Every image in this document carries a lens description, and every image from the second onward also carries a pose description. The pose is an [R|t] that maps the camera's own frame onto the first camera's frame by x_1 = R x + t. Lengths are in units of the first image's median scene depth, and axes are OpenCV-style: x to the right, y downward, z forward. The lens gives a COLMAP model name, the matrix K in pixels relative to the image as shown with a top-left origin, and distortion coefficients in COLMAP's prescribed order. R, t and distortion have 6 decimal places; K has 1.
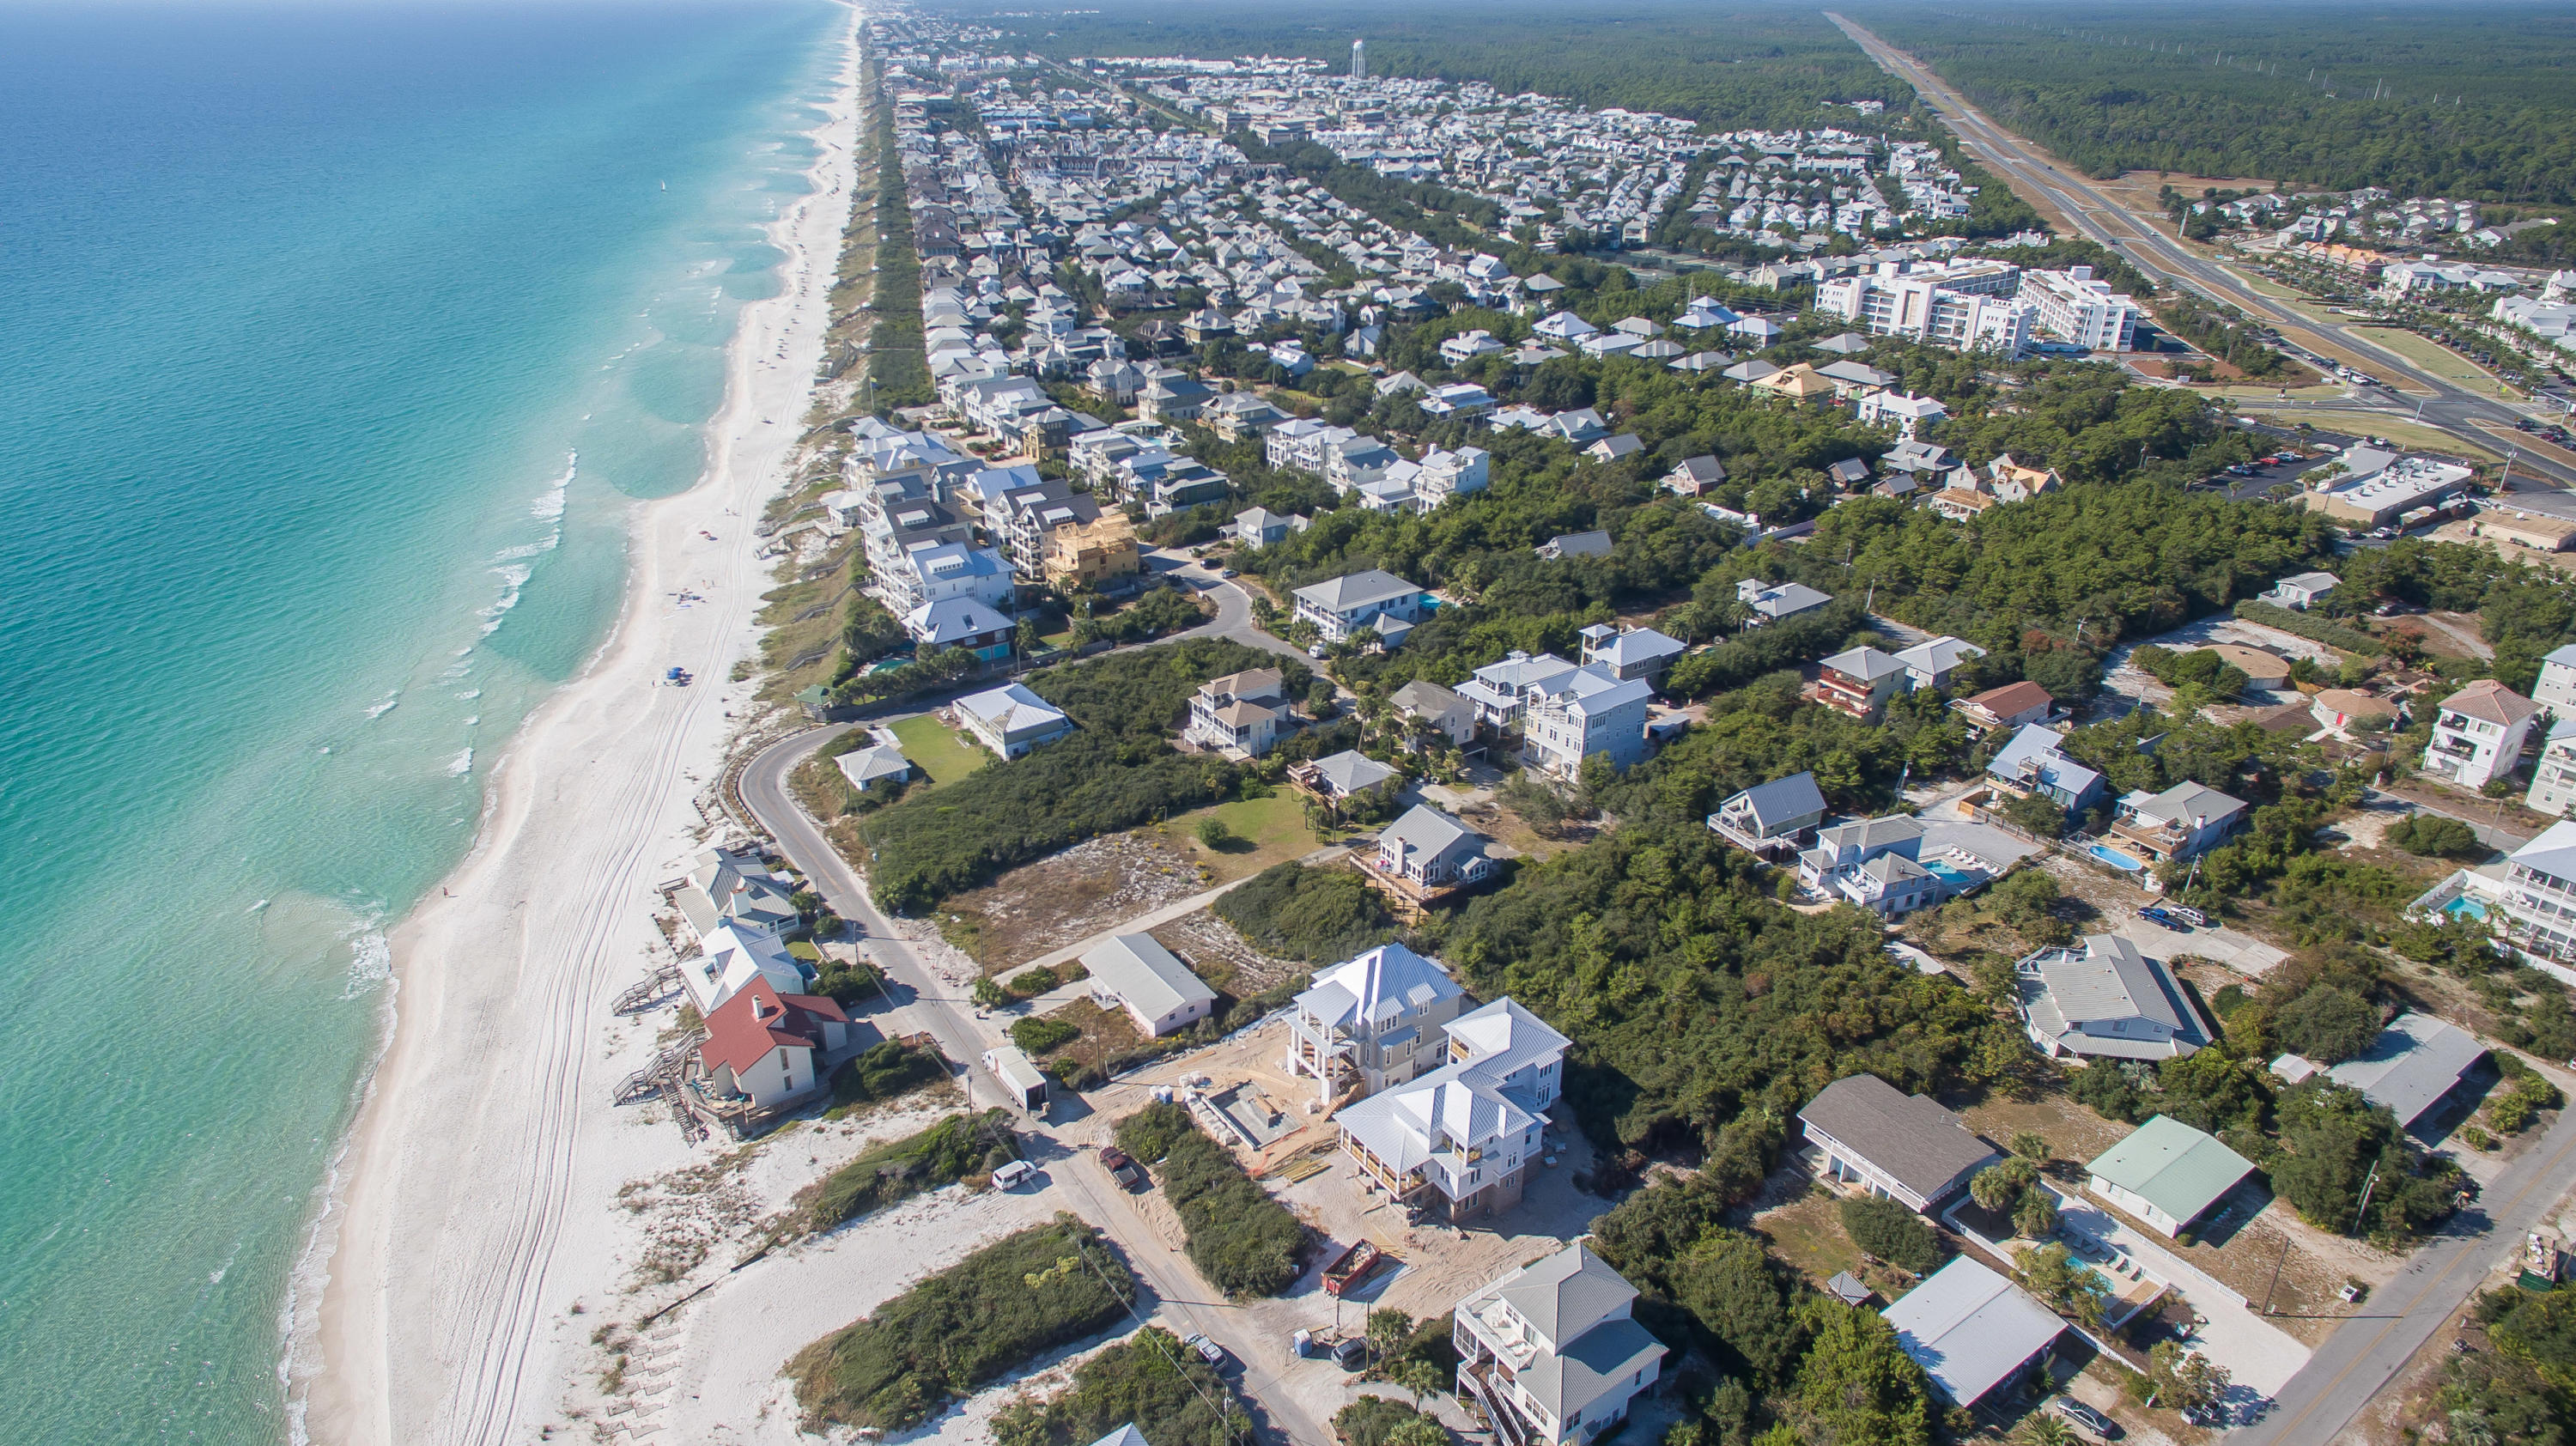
lens RADIAL K [[1562.1, 0, 1288.0], [0, 1562.1, 723.0], [0, 0, 1]] dist [0.016020, -0.001453]
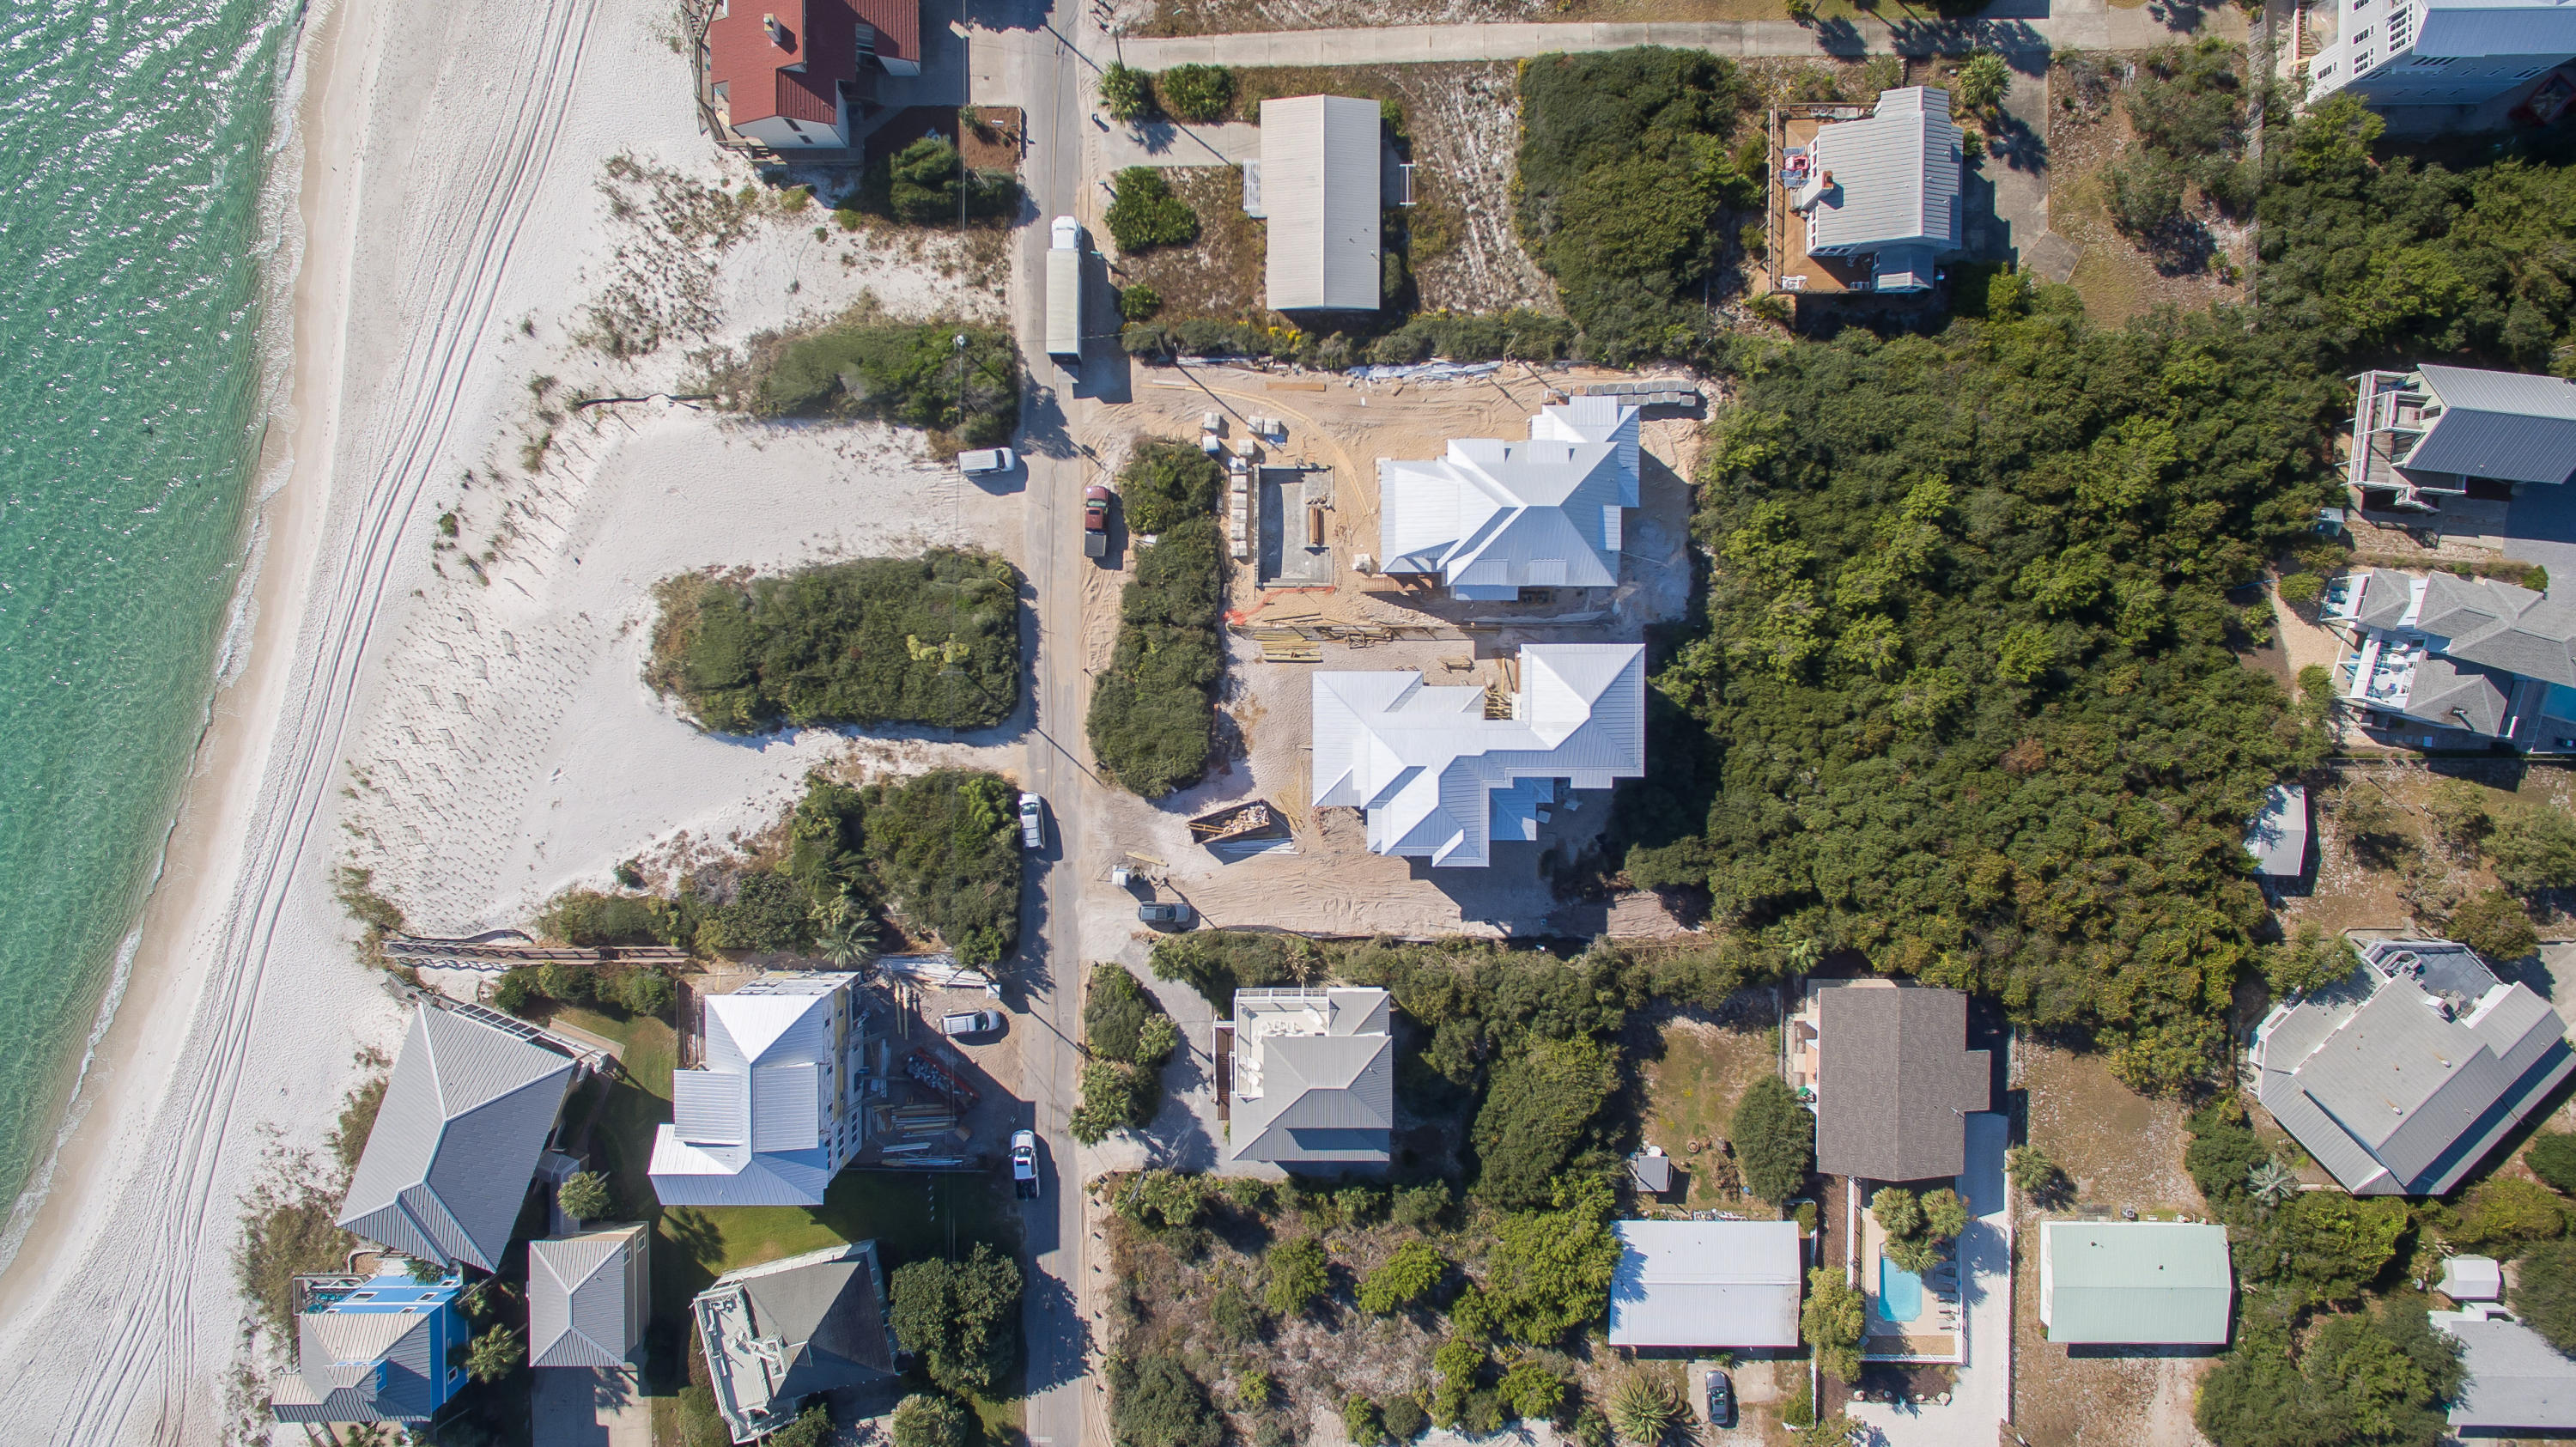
lens RADIAL K [[1475.8, 0, 1281.0], [0, 1475.8, 720.3], [0, 0, 1]] dist [0.008645, -0.000056]
pose [[0.815162, 0.579170, 0.008516, 0.019253], [-0.239197, 0.323200, 0.915602, -0.347766], [0.527537, -0.748401, 0.401996, 0.570230]]
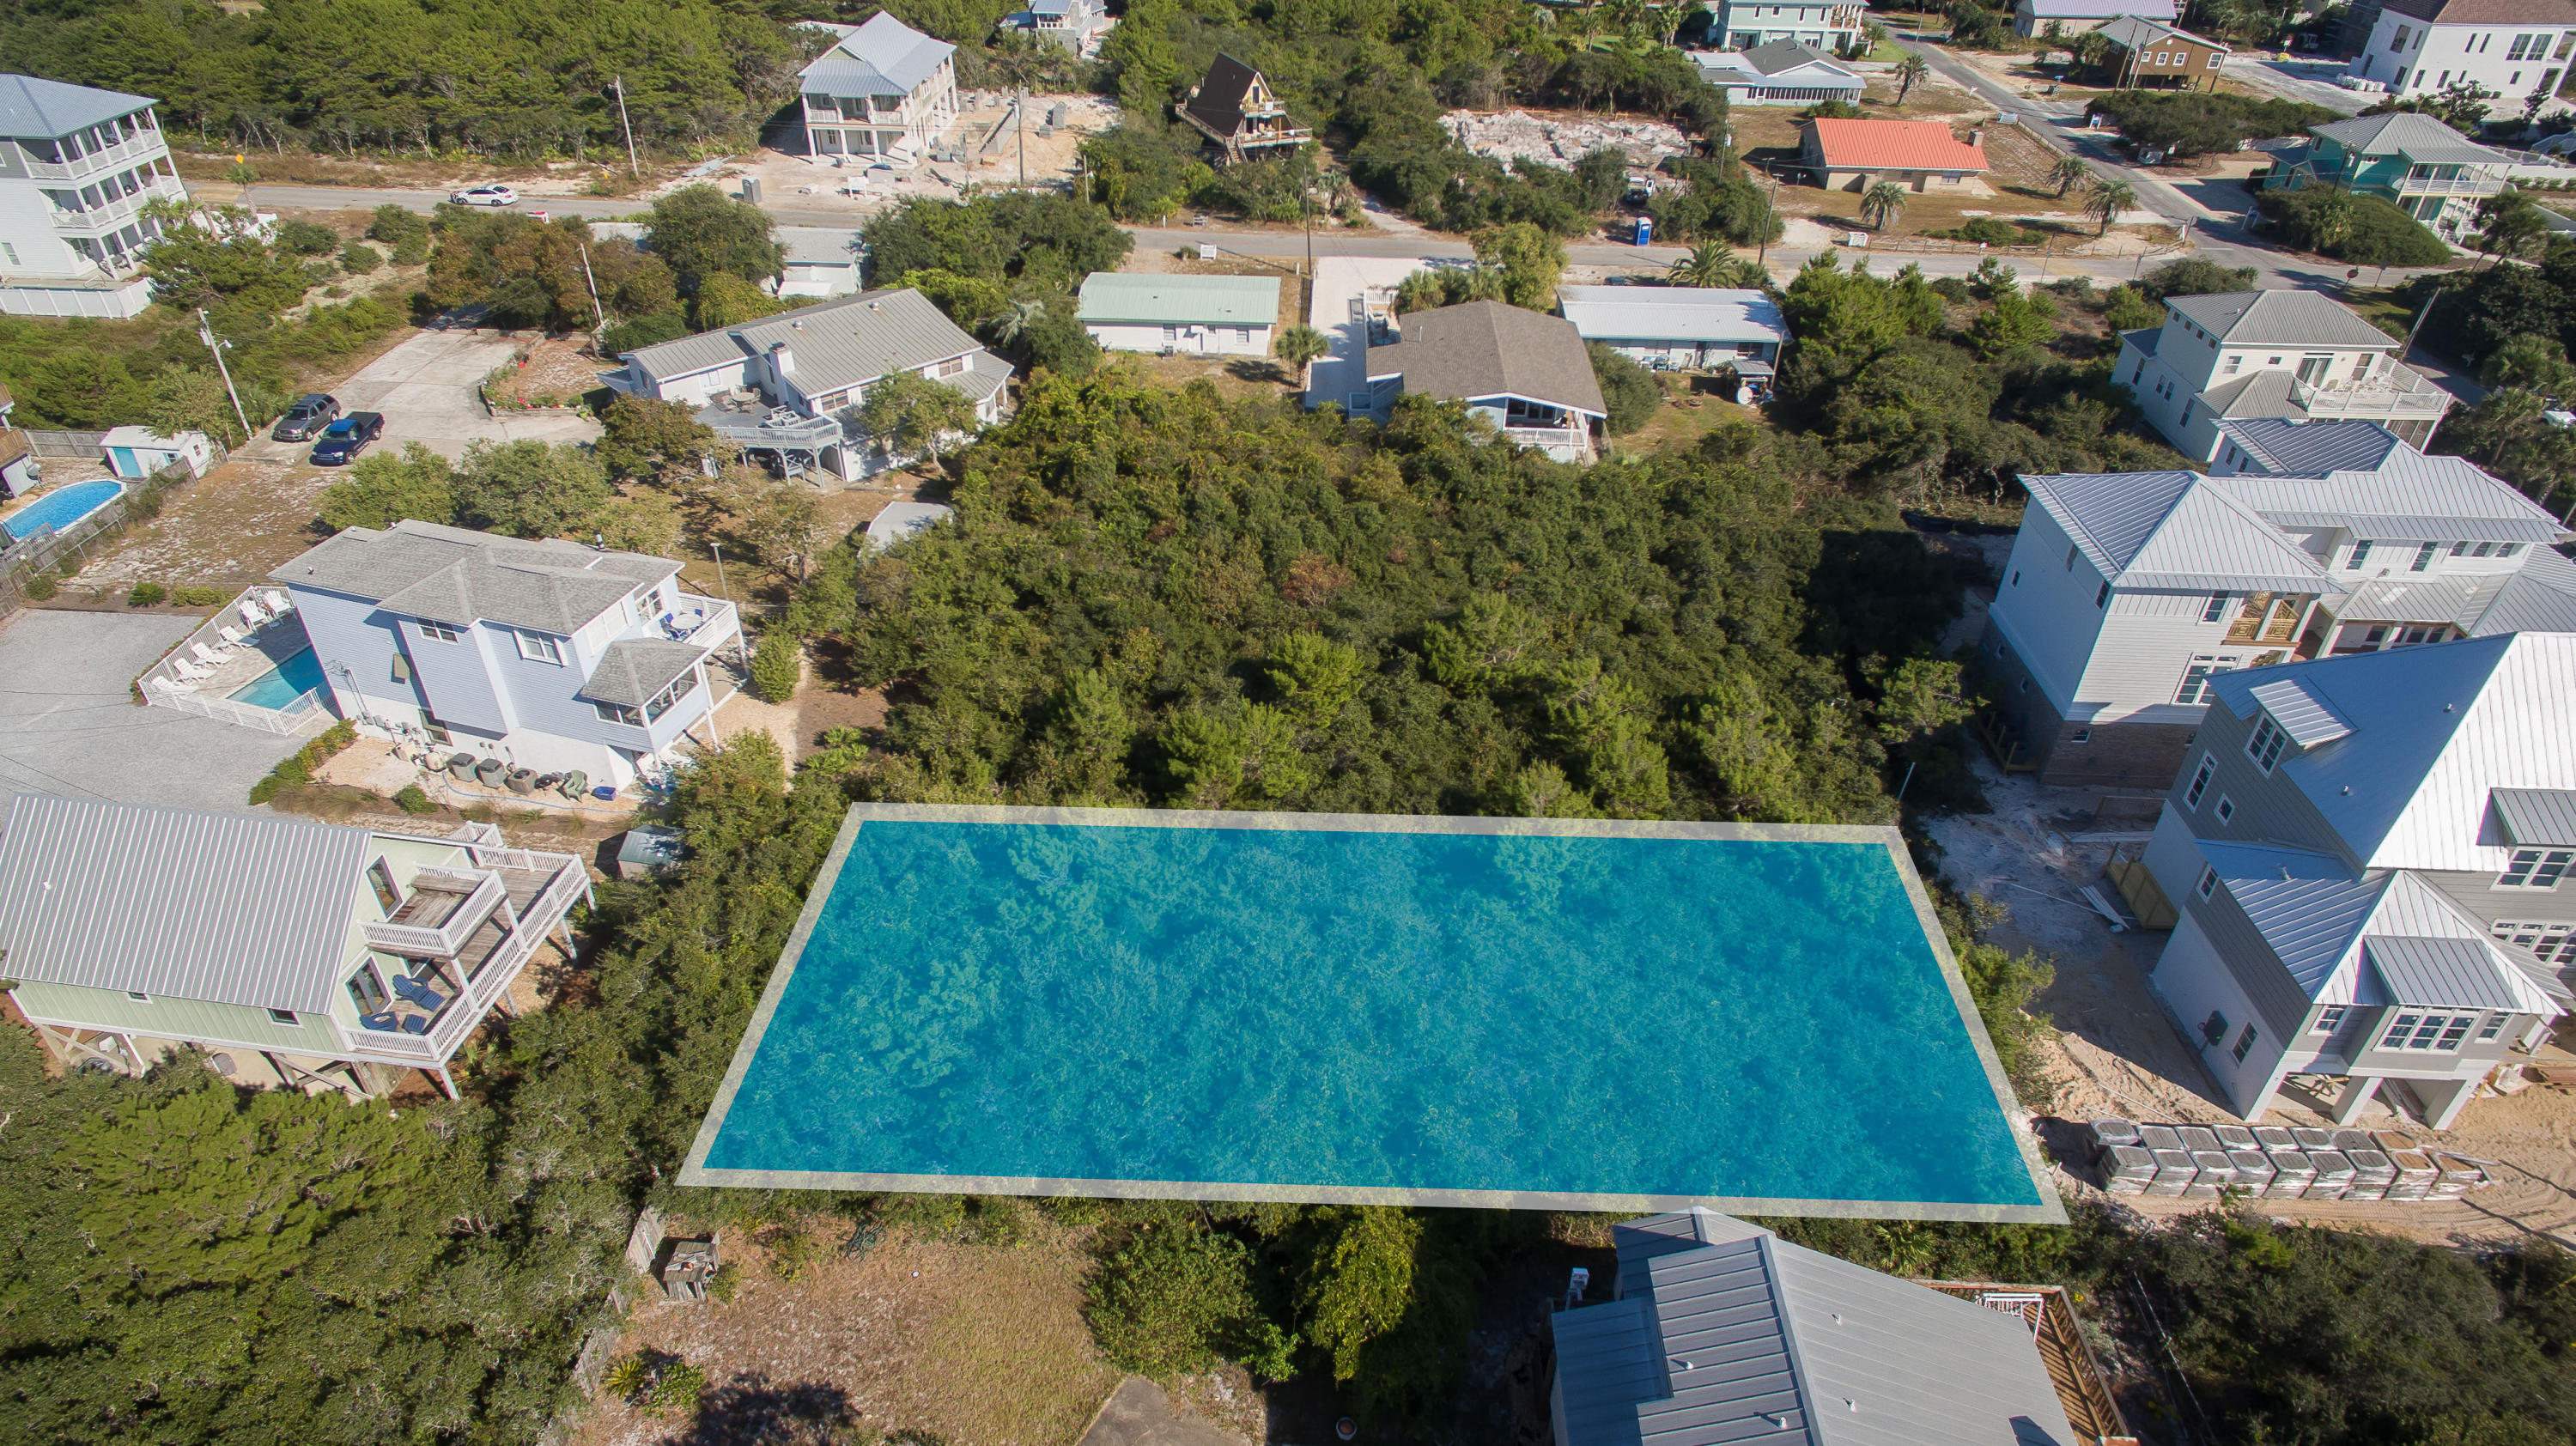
lens RADIAL K [[1476.1, 0, 1282.8], [0, 1476.1, 717.4], [0, 0, 1]] dist [0.014073, -0.004003]
pose [[-0.794884, -0.359522, 0.488777, 0.103706], [0.243857, 0.548340, 0.799911, -0.121811], [-0.555602, 0.755028, -0.348194, 1.144415]]
